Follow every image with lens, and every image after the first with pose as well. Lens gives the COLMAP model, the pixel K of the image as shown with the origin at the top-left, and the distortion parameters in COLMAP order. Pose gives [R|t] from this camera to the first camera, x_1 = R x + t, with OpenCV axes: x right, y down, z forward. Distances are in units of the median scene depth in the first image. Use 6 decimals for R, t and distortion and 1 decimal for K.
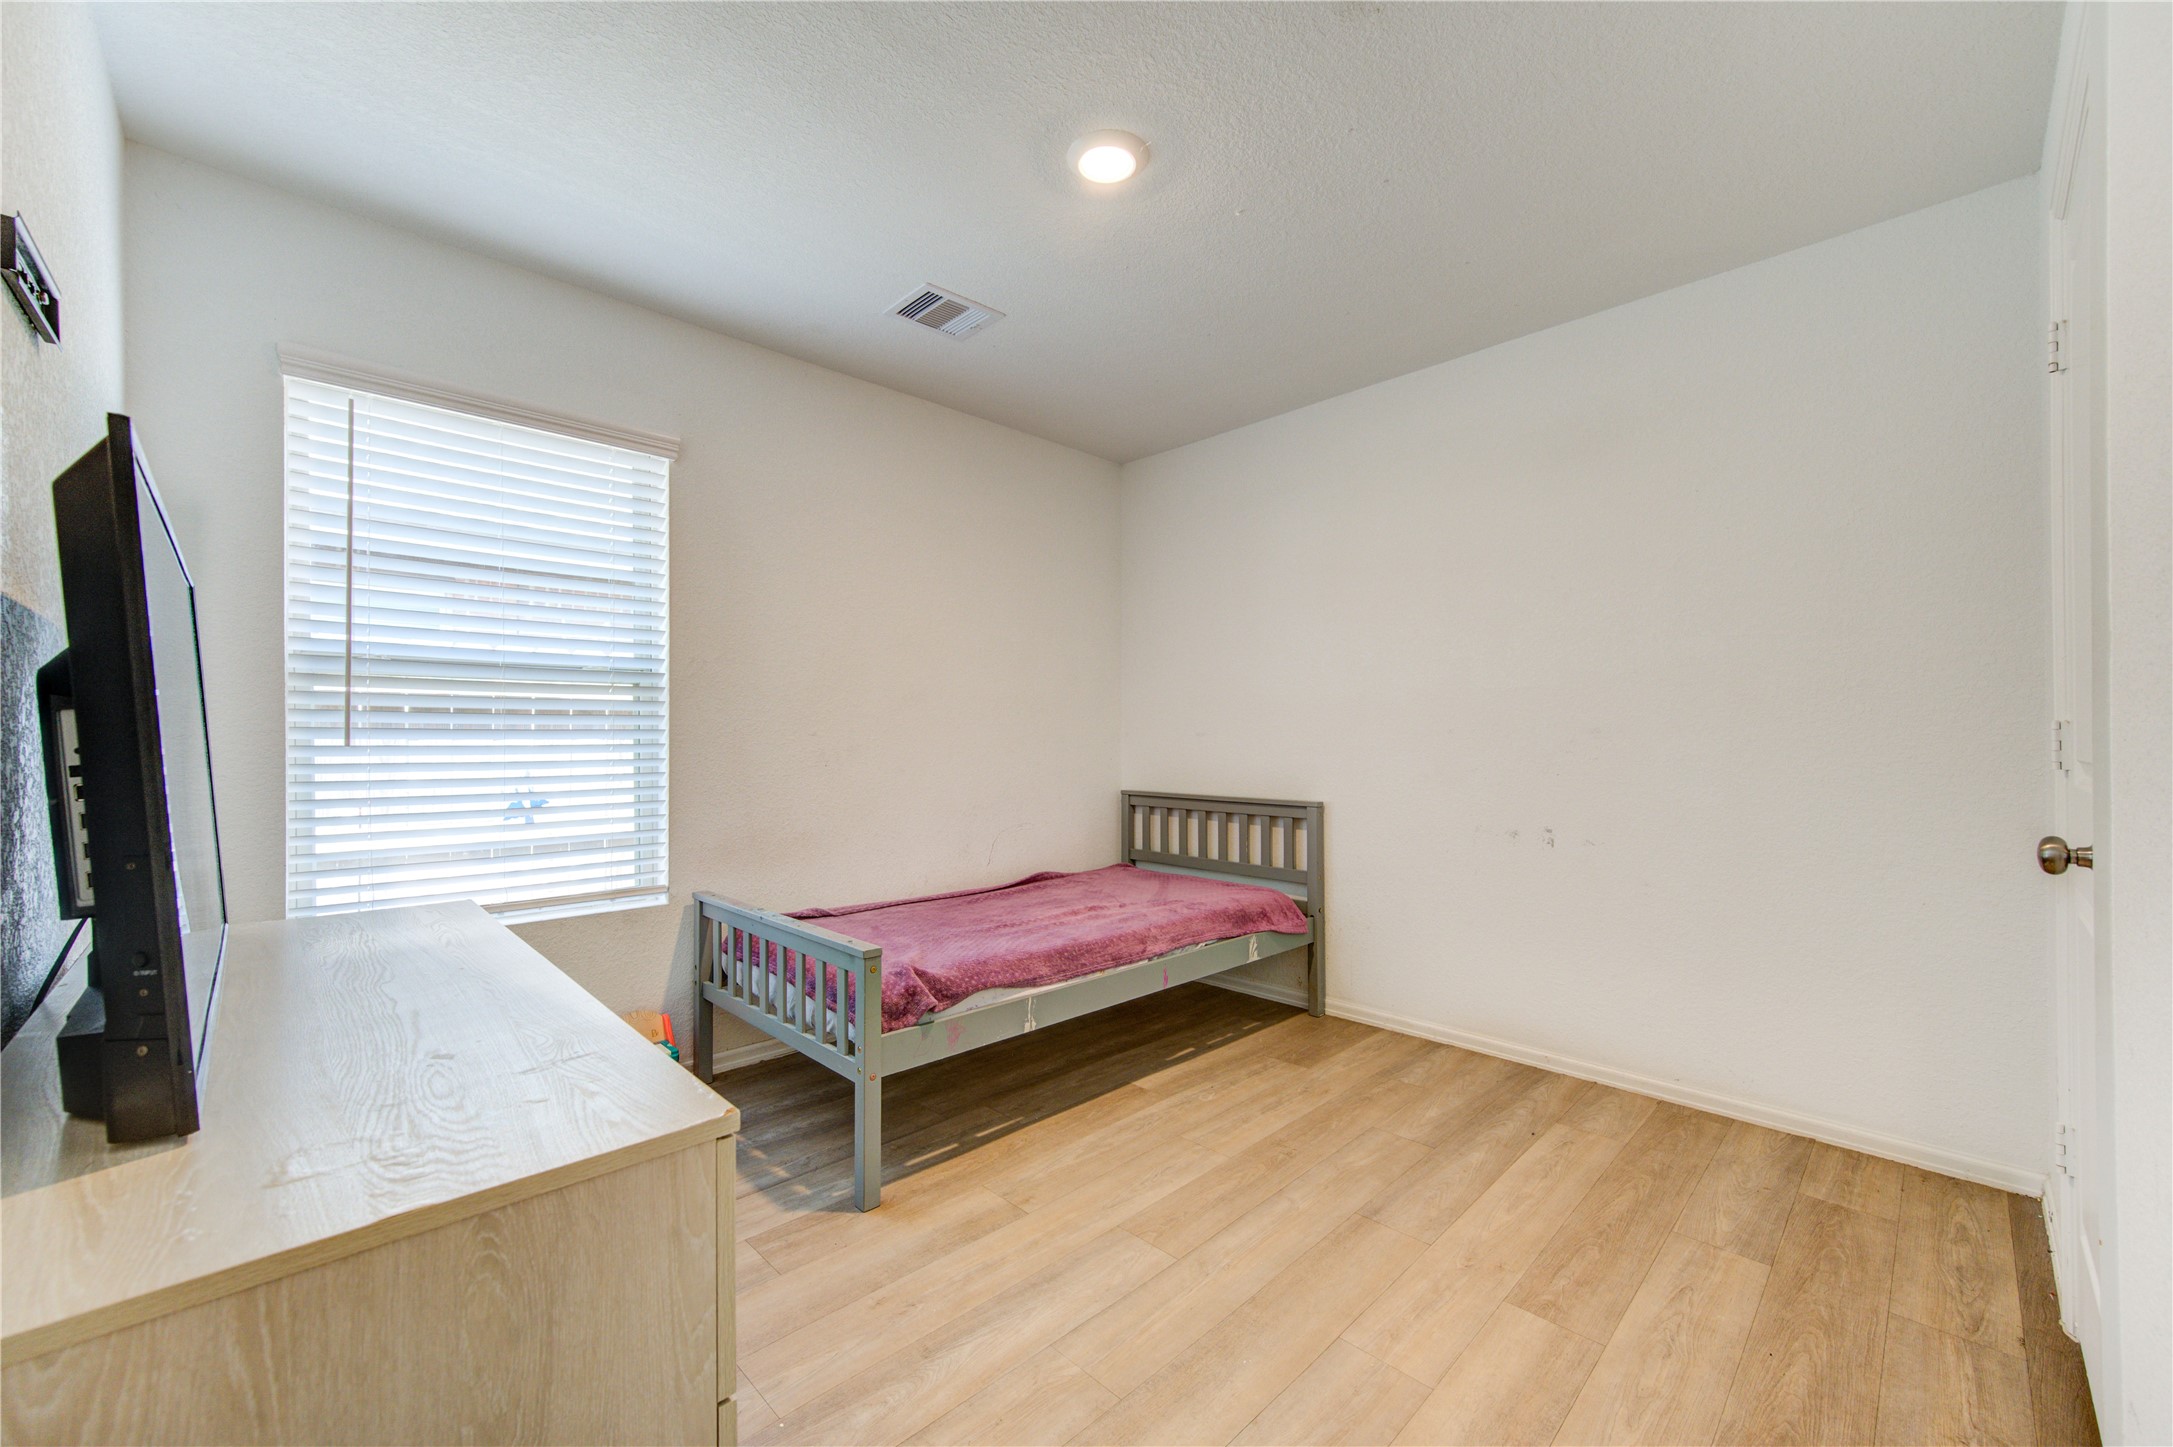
lens RADIAL K [[850.2, 0, 1094.1], [0, 850.2, 730.6], [0, 0, 1]] dist [0.000497, 0.000029]
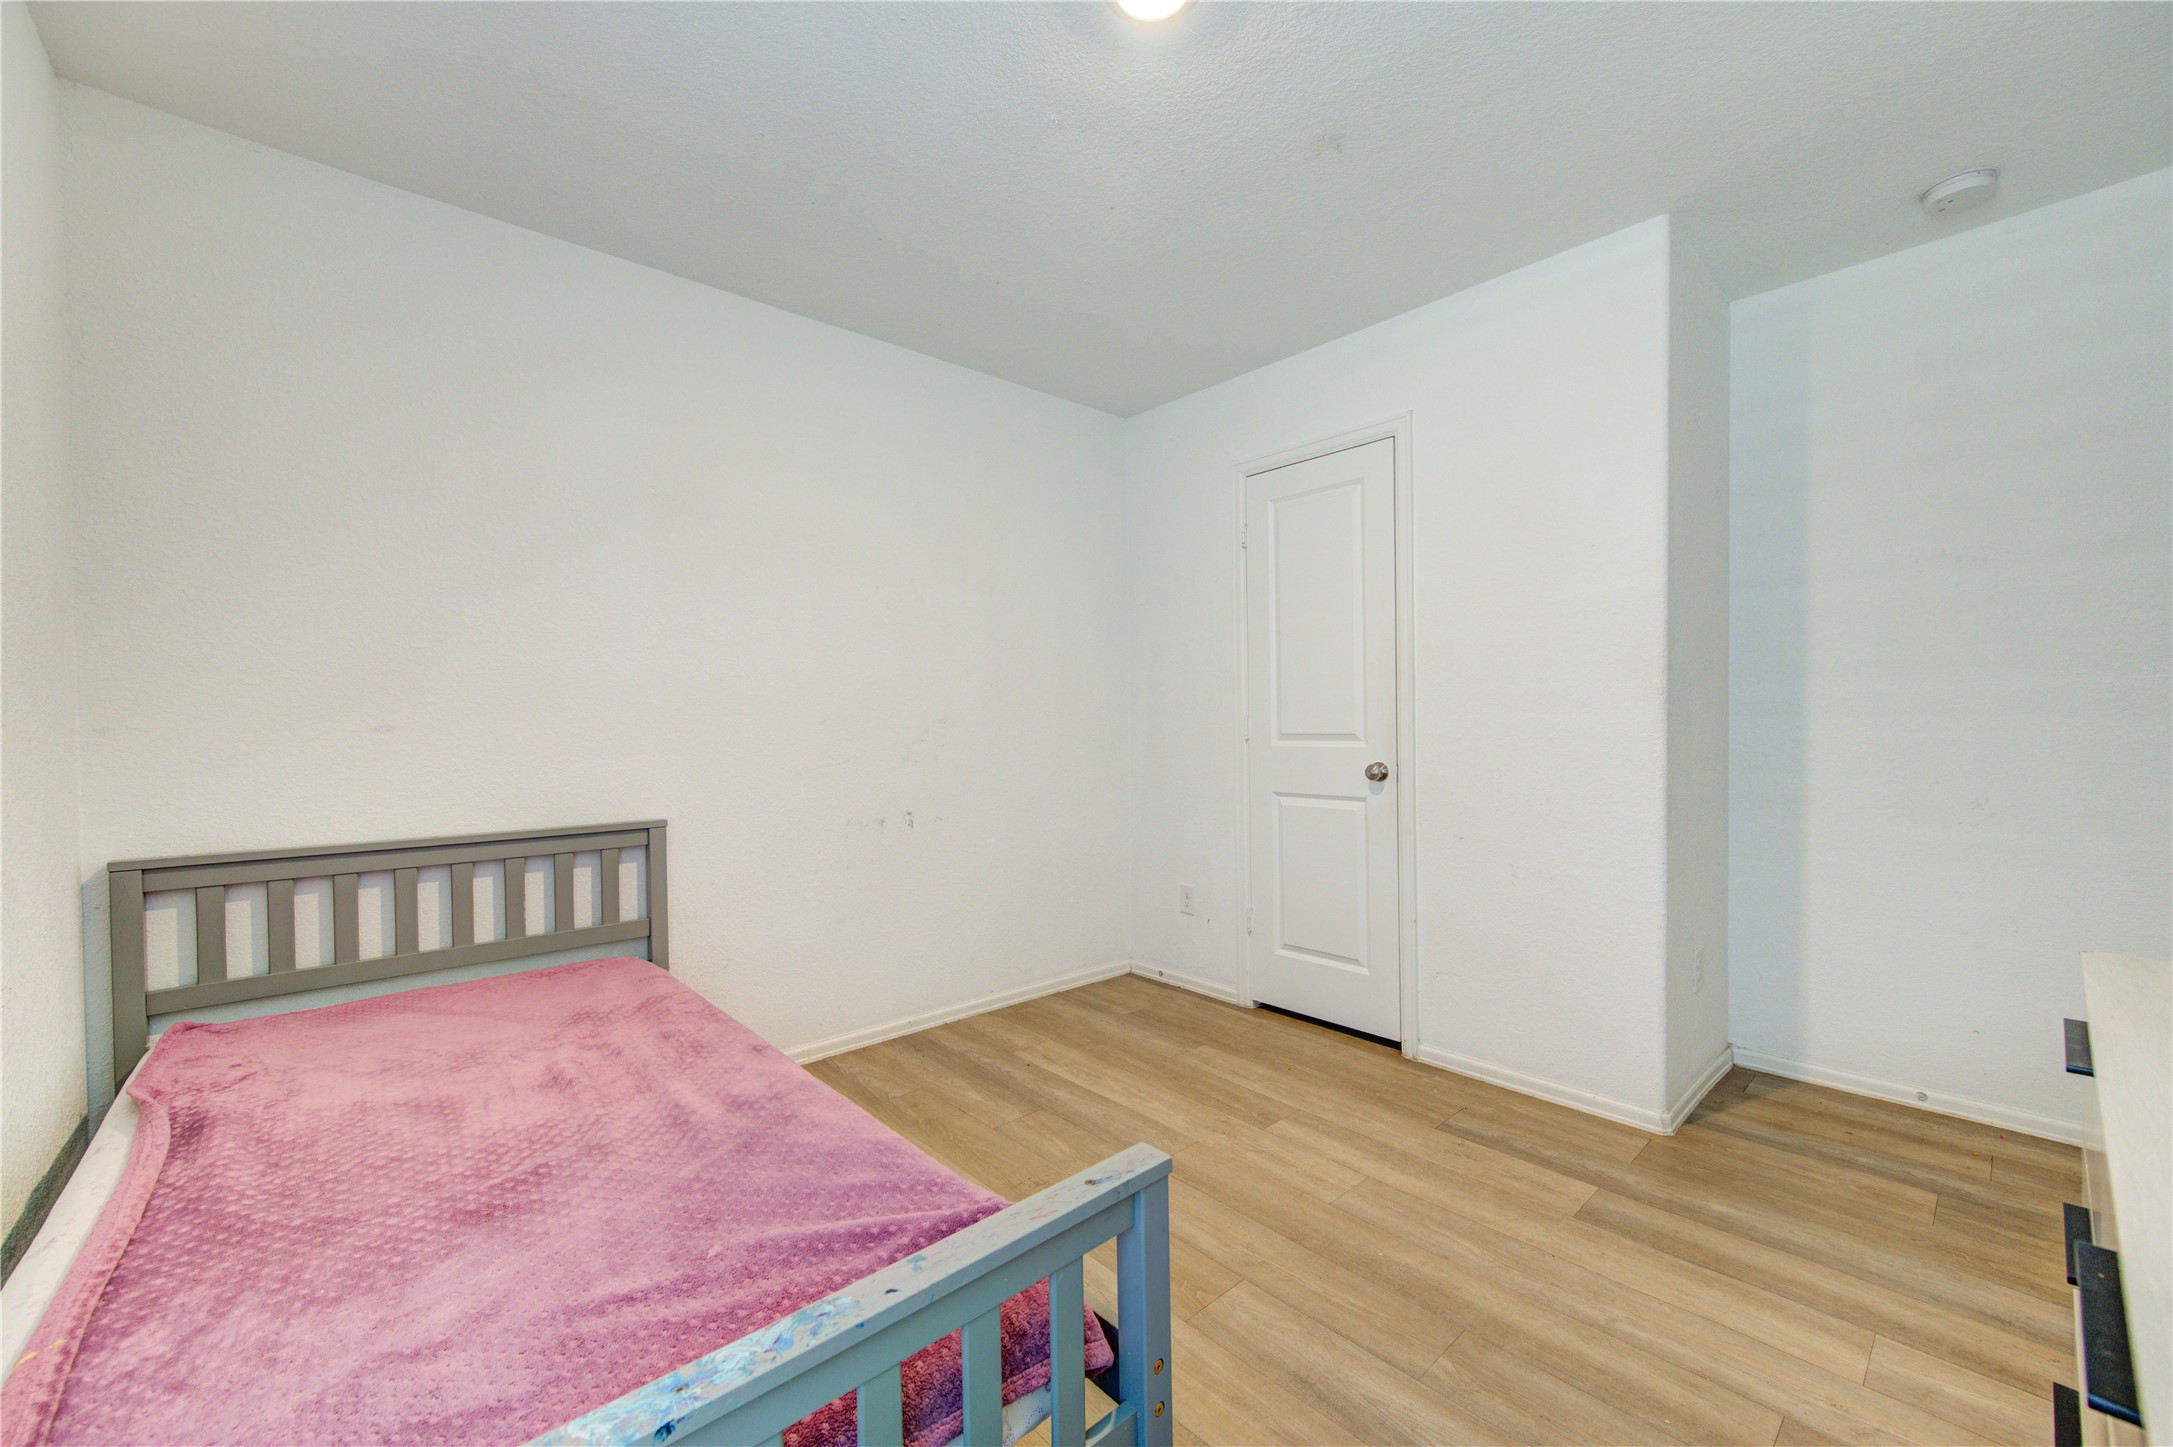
lens RADIAL K [[850.2, 0, 1094.1], [0, 850.2, 730.6], [0, 0, 1]] dist [0.000497, 0.000029]
pose [[0.044579, -0.008440, 0.998970, -0.655731], [0.004064, 0.999958, 0.008267, 0.004662], [-0.998998, 0.003691, 0.044611, 0.871132]]
